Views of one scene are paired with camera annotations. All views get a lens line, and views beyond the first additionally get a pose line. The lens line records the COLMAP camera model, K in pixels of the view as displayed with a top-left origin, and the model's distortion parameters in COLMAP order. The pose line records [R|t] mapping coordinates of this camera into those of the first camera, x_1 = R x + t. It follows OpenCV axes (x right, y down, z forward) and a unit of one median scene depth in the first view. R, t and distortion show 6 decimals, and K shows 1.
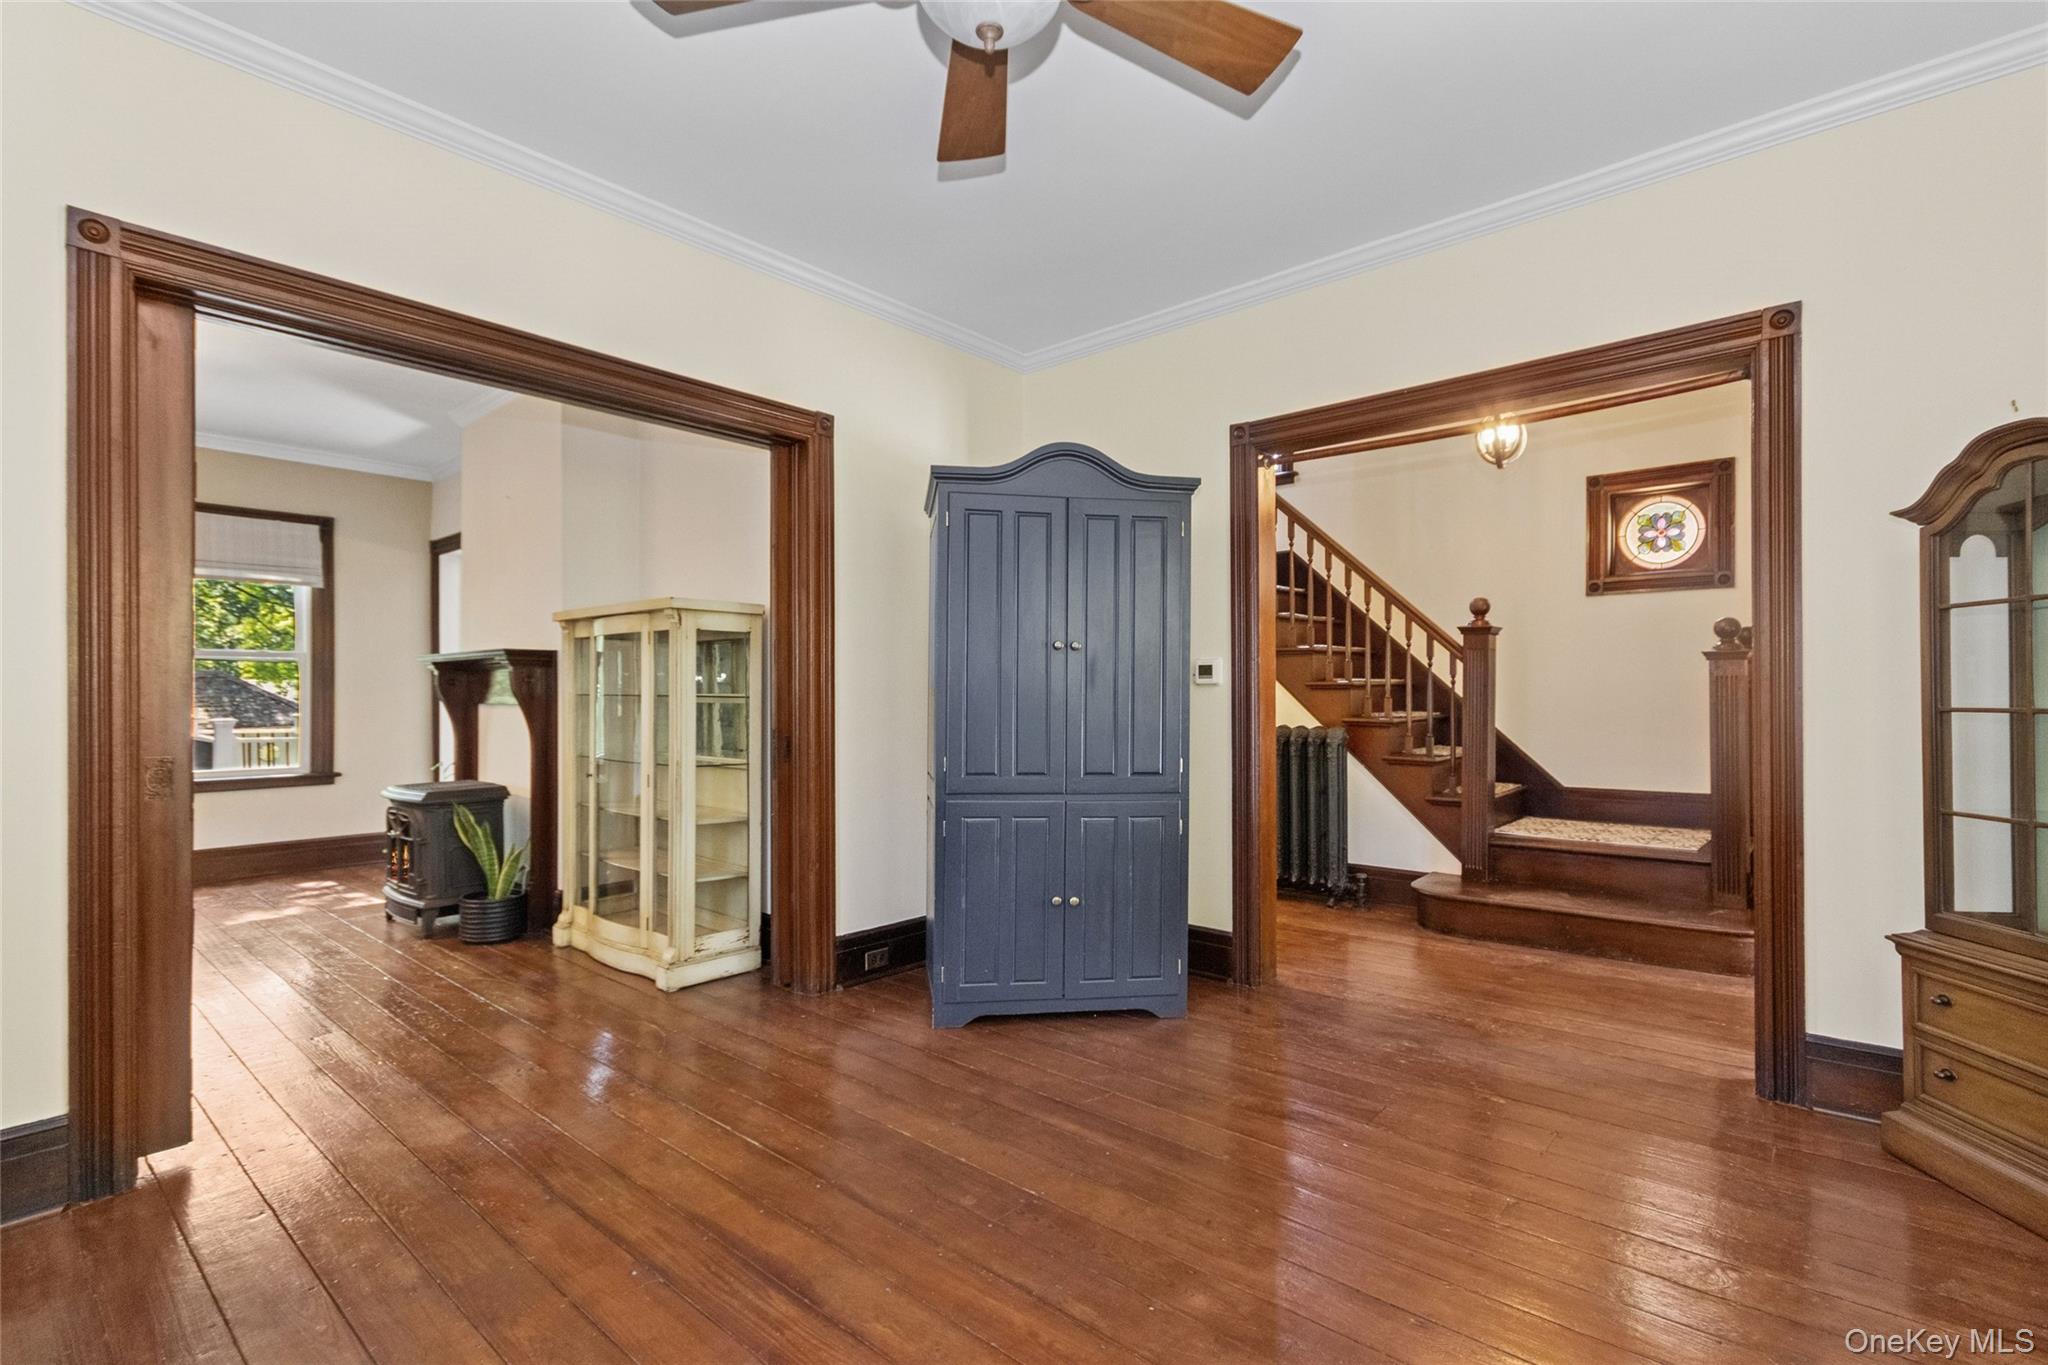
lens RADIAL K [[953.5, 0, 1017.2], [0, 953.5, 699.5], [0, 0, 1]] dist [0.001454, 0.000910]
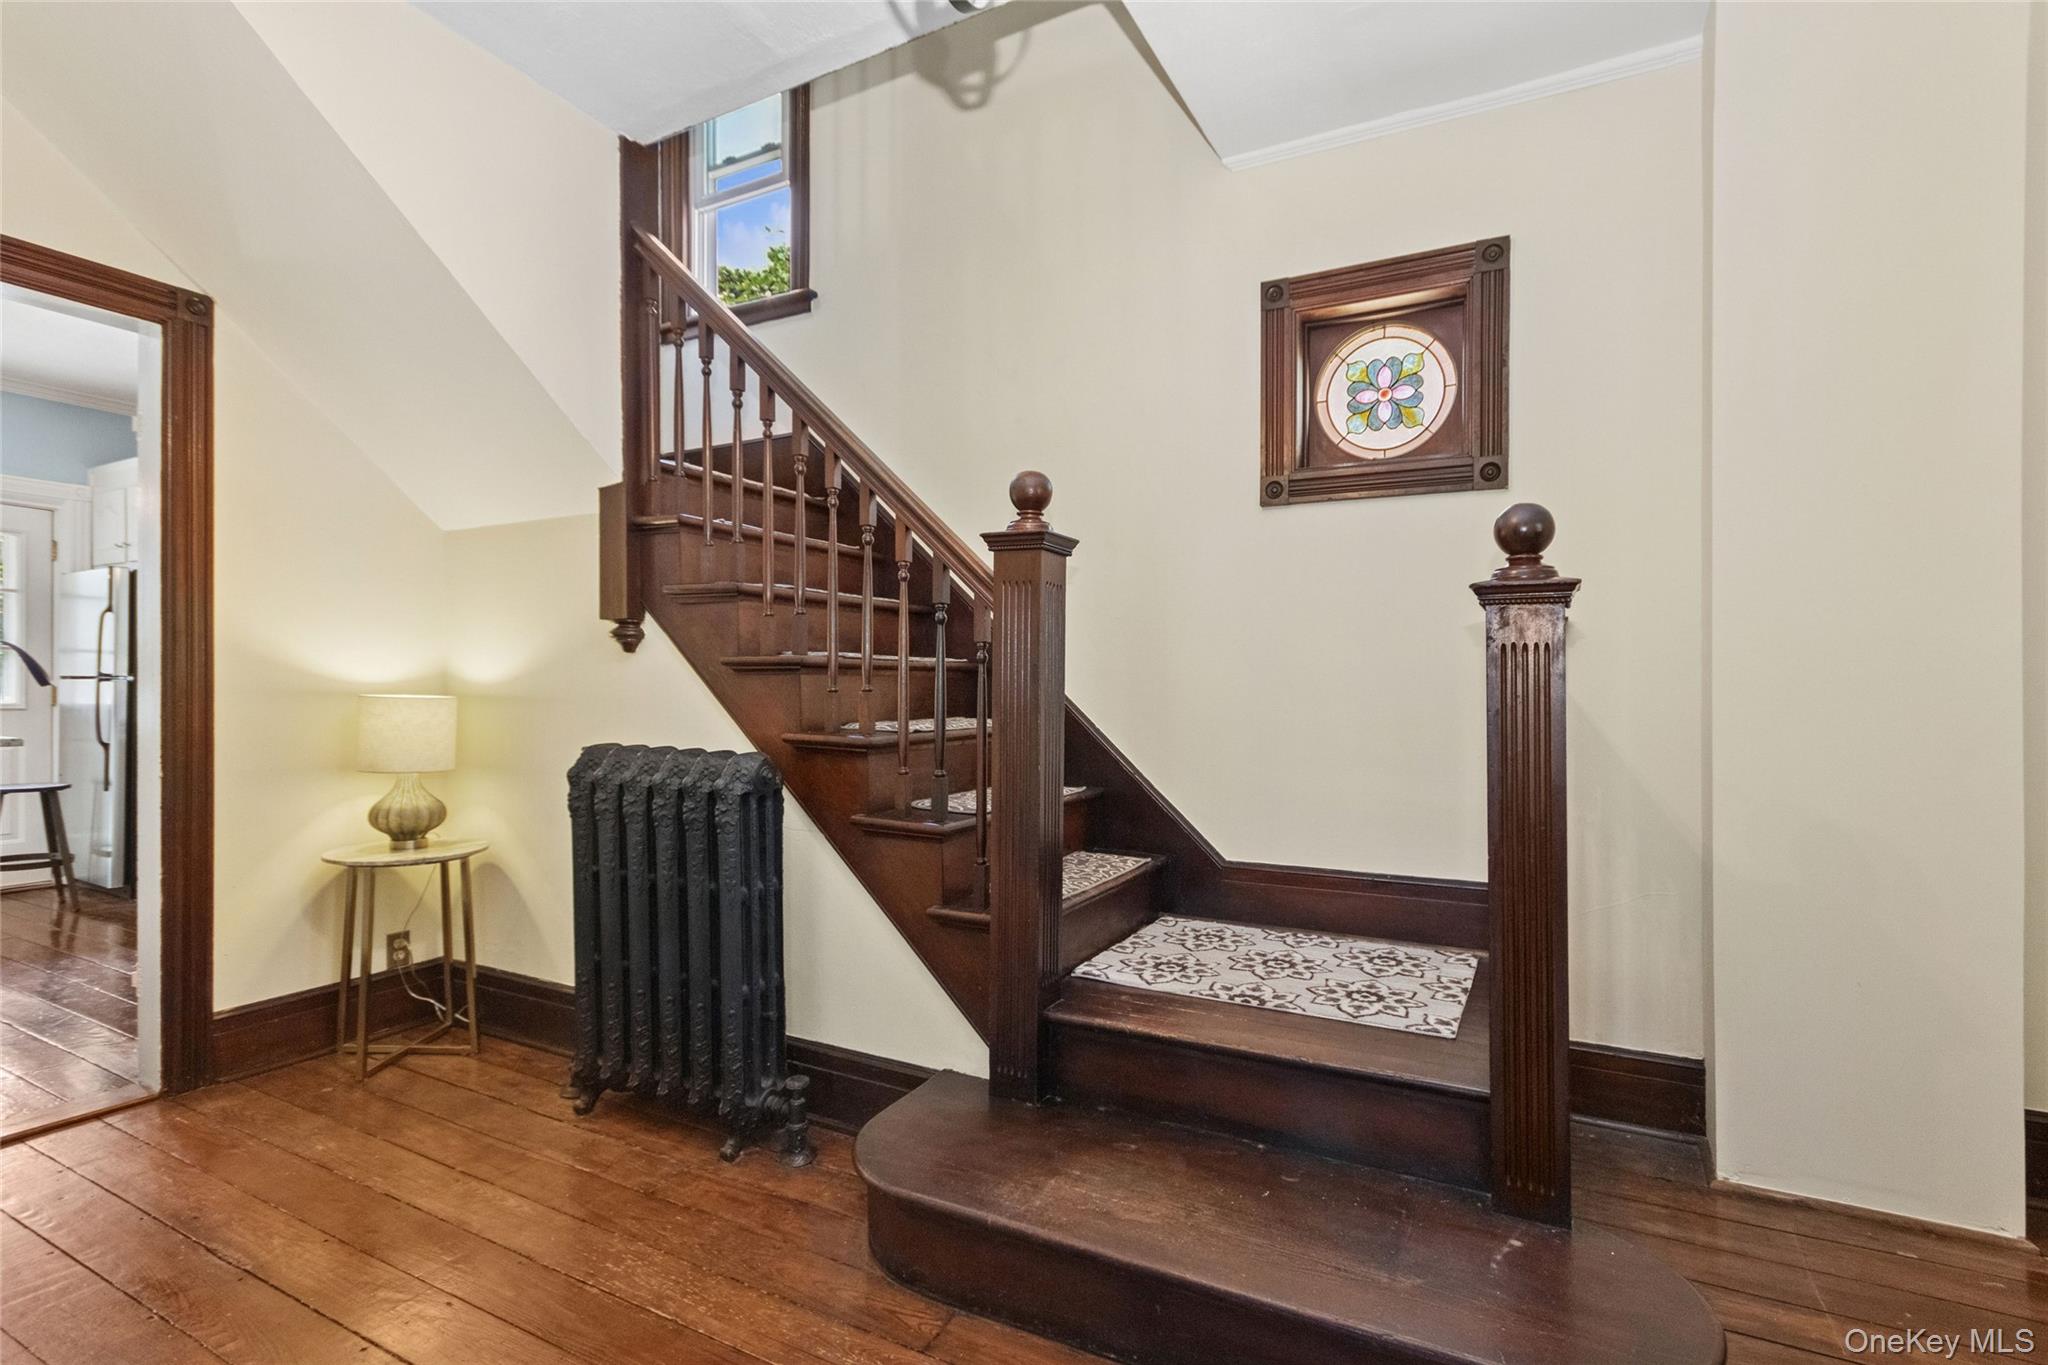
lens RADIAL K [[953.5, 0, 1017.0], [0, 953.5, 688.0], [0, 0, 1]] dist [0.001454, 0.000910]
pose [[0.974554, 0.008023, 0.224010, 0.347818], [-0.005706, 0.999923, -0.010987, 0.001817], [-0.224081, 0.009429, 0.974525, 0.515164]]
